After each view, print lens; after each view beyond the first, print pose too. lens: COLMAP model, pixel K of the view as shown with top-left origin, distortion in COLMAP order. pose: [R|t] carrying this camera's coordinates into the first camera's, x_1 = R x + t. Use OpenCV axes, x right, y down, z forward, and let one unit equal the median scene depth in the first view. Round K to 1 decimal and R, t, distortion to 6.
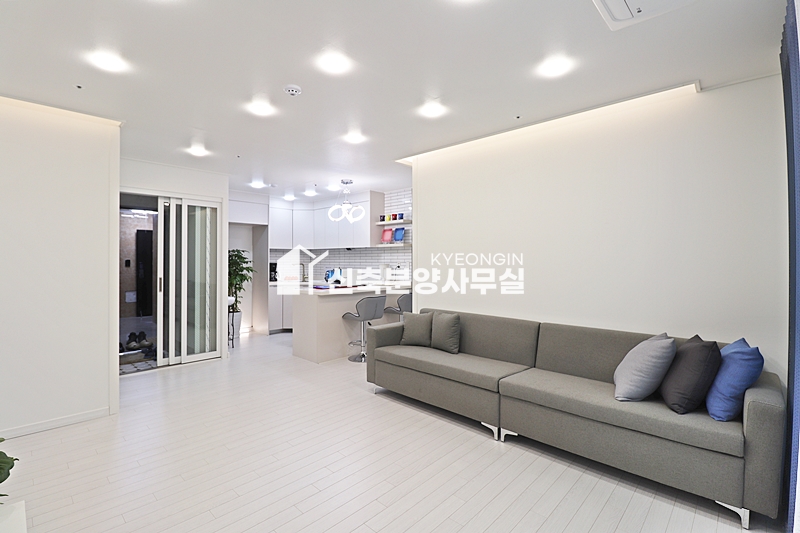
lens RADIAL K [[370.0, 0, 395.0], [0, 370.0, 260.6], [0, 0, 1]] dist [-0.002130, -0.000874]
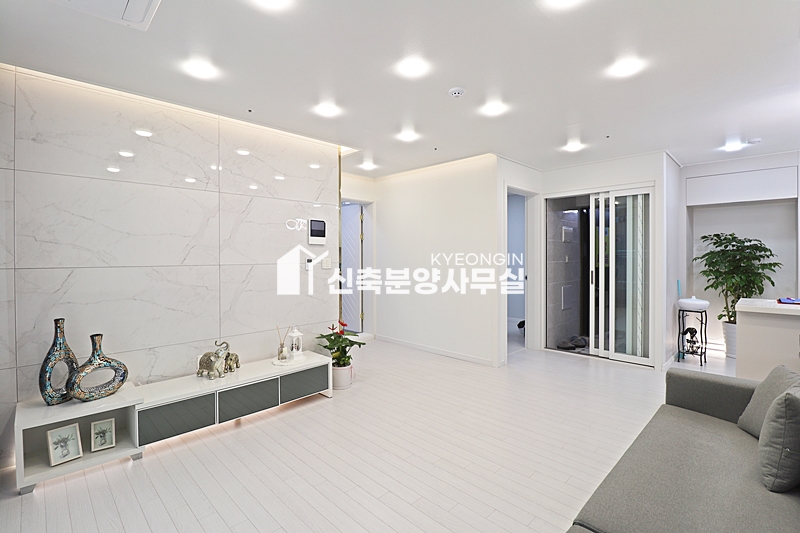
lens RADIAL K [[381.3, 0, 417.4], [0, 381.3, 254.8], [0, 0, 1]] dist [-0.000307, -0.000260]
pose [[-0.009343, -0.003556, -0.999950, 0.449559], [0.004903, 0.999981, -0.003602, 0.002322], [0.999944, -0.004937, -0.009326, 0.503356]]
